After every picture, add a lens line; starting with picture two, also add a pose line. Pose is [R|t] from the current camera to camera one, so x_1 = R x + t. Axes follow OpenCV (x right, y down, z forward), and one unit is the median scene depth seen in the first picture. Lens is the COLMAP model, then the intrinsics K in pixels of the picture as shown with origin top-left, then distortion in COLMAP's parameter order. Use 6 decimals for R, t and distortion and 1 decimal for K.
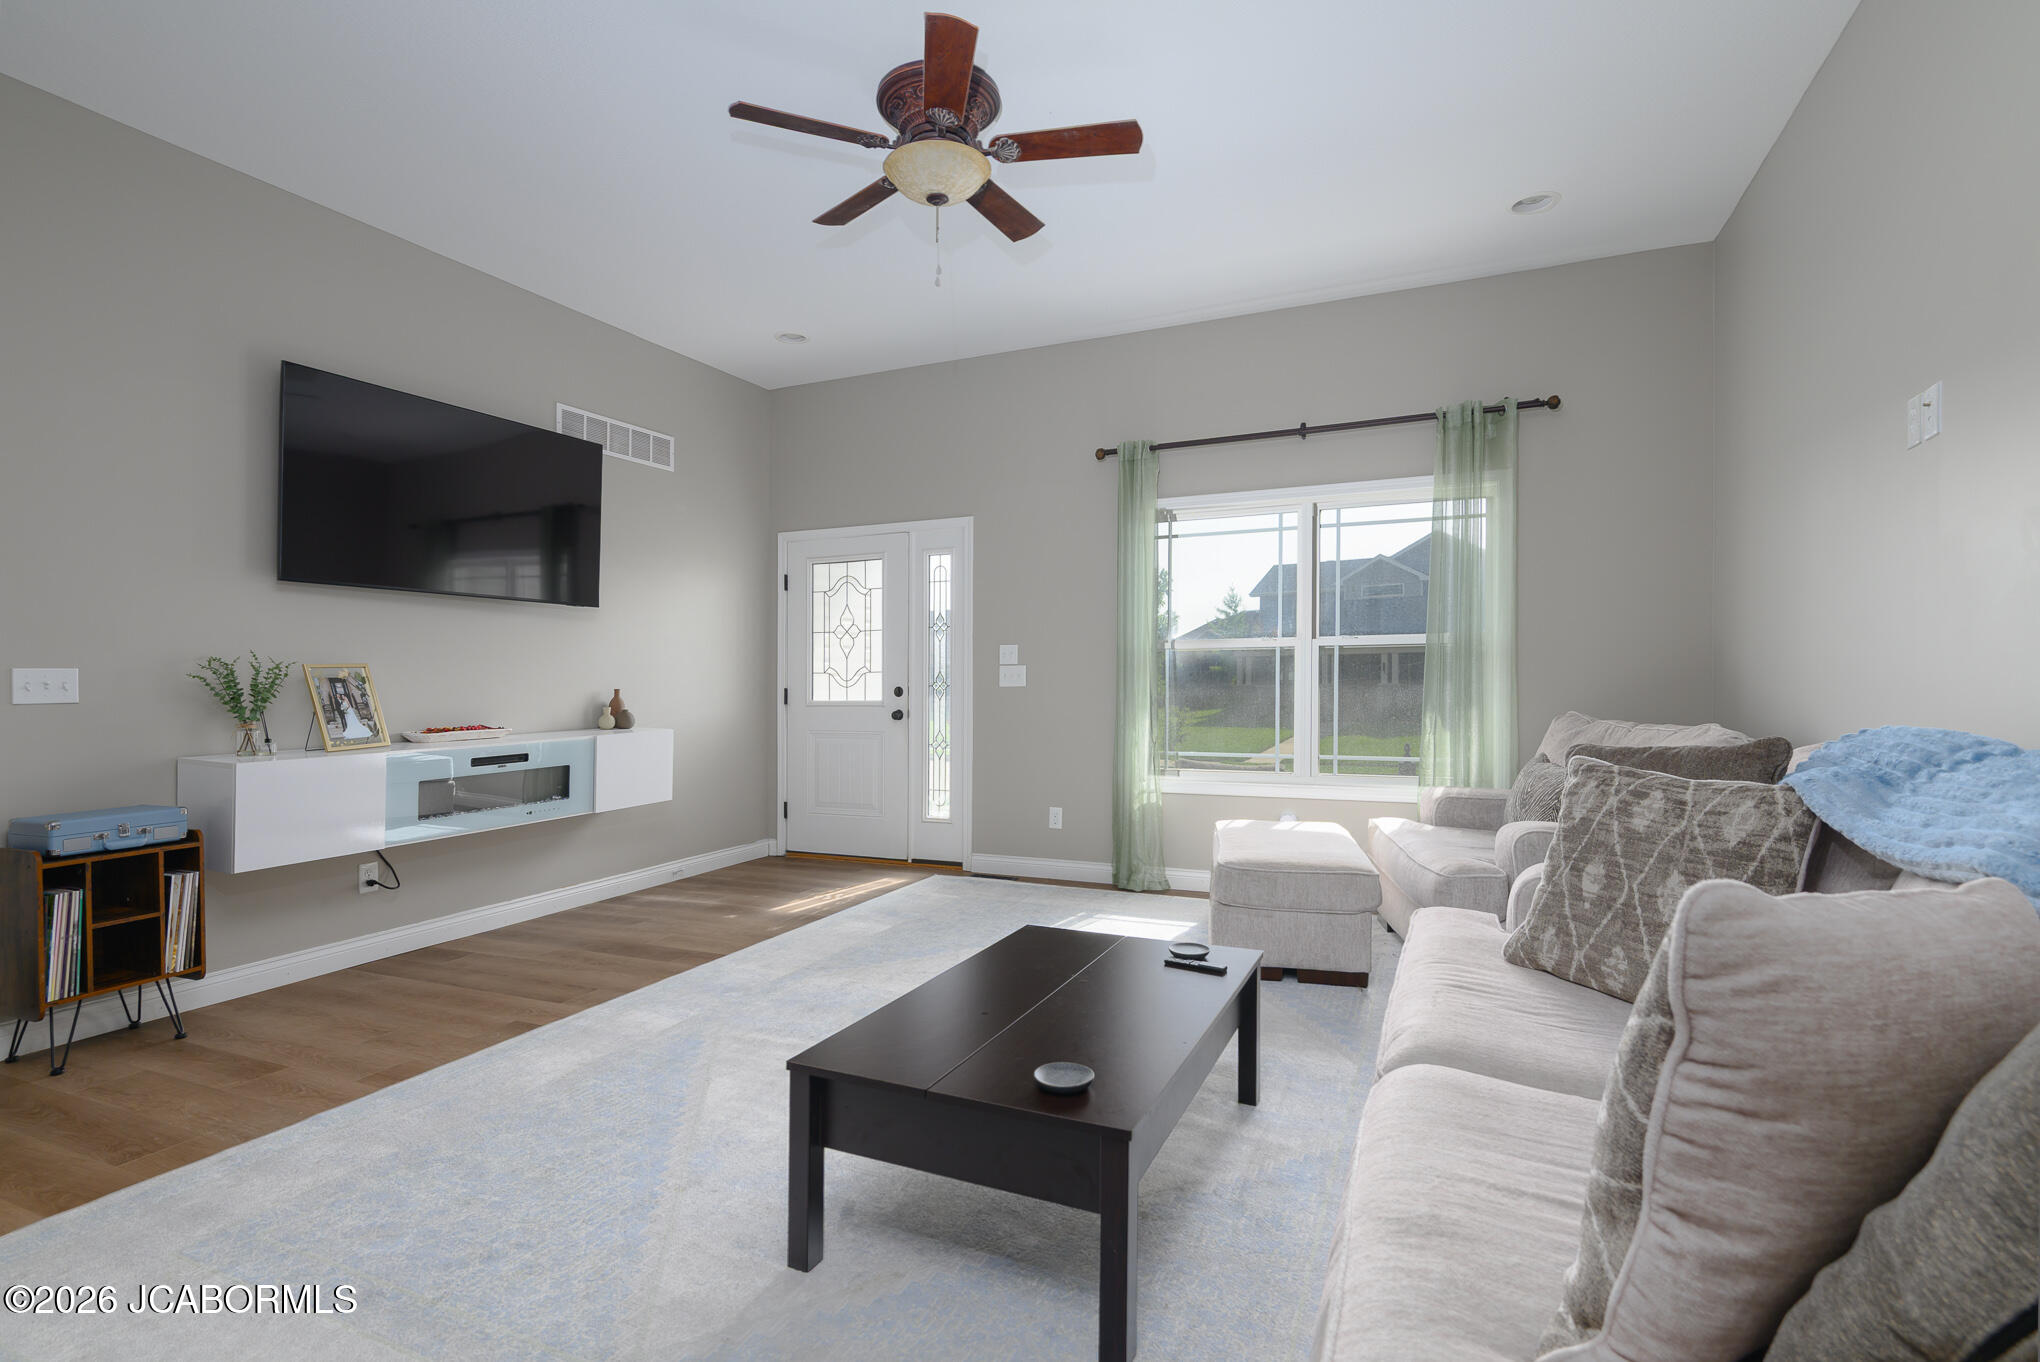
lens RADIAL K [[986.5, 0, 1014.0], [0, 986.5, 672.2], [0, 0, 1]] dist [0.001099, 0.000215]
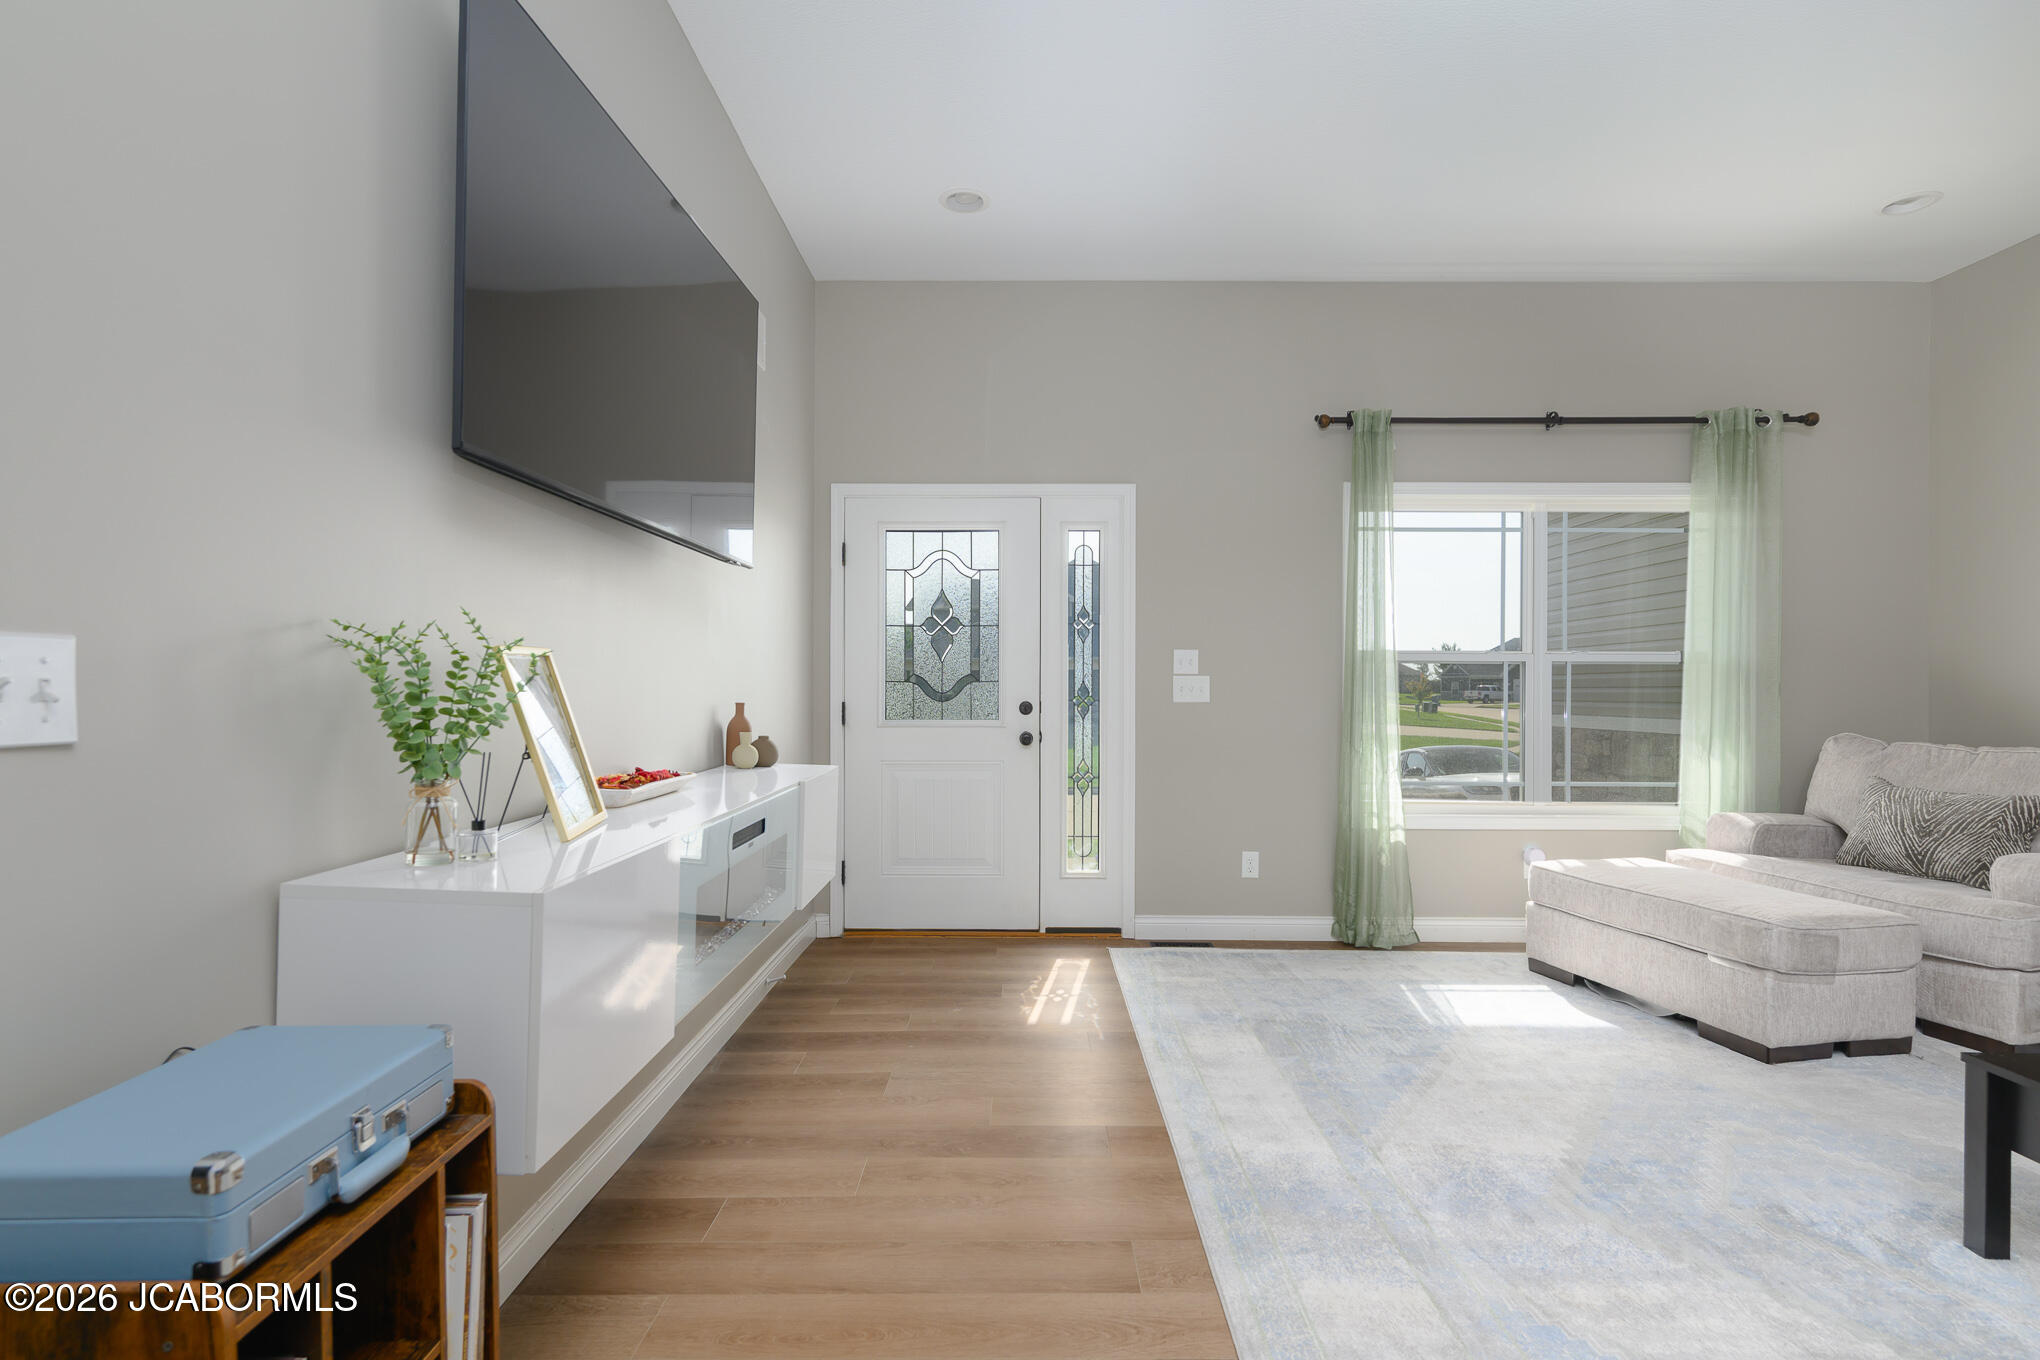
lens RADIAL K [[986.5, 0, 1020.6], [0, 986.5, 693.3], [0, 0, 1]] dist [0.001099, 0.000215]
pose [[0.913367, 0.010792, 0.406994, -0.489830], [-0.014226, 0.999884, 0.005412, 0.005223], [-0.406888, -0.010733, 0.913415, 0.357188]]
